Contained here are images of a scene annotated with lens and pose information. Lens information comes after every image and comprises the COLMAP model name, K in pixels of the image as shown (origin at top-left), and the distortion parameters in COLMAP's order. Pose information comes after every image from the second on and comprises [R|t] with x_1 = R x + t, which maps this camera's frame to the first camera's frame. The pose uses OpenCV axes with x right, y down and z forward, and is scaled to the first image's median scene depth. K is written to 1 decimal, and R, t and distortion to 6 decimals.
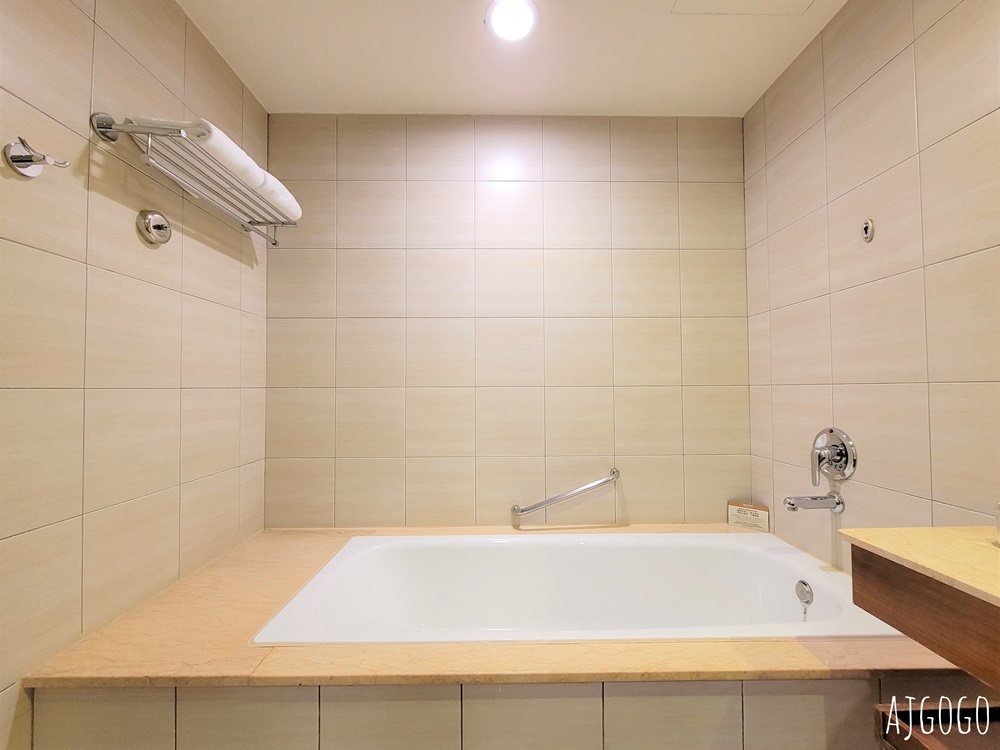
lens RADIAL K [[408.1, 0, 501.8], [0, 408.1, 380.3], [0, 0, 1]] dist [-0.004051, 0.000127]
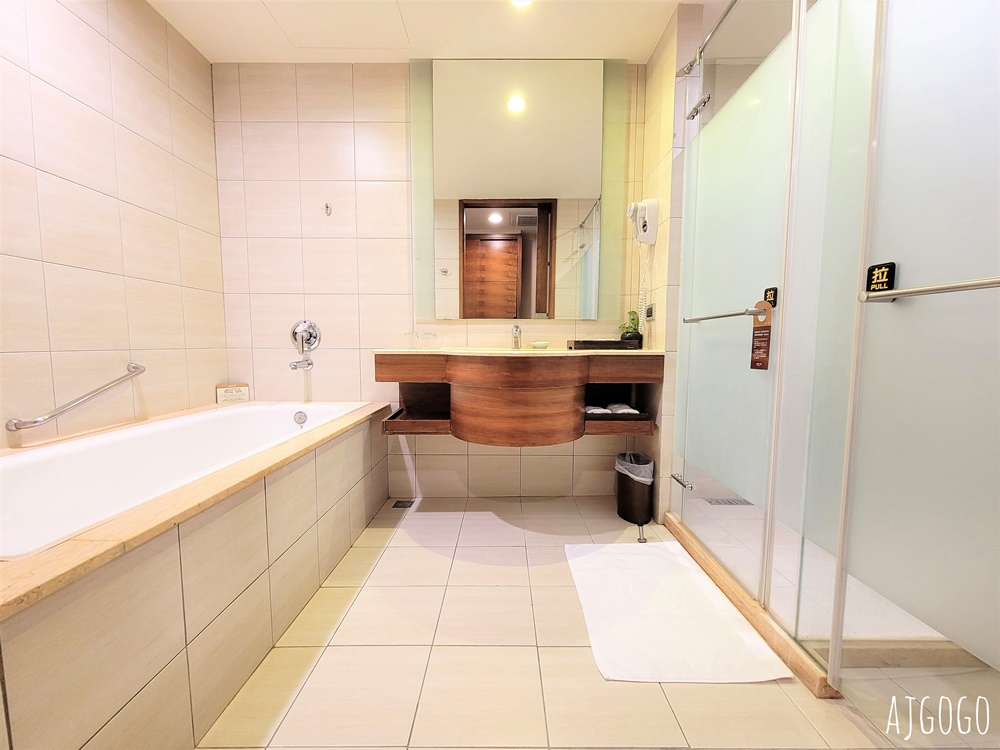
lens RADIAL K [[408.1, 0, 502.5], [0, 408.1, 376.1], [0, 0, 1]] dist [-0.004051, 0.000127]
pose [[0.019129, -0.075710, 0.996946, -0.690842], [-0.029779, 0.996643, 0.076258, 0.154920], [-0.999373, -0.031147, 0.016810, 0.118073]]
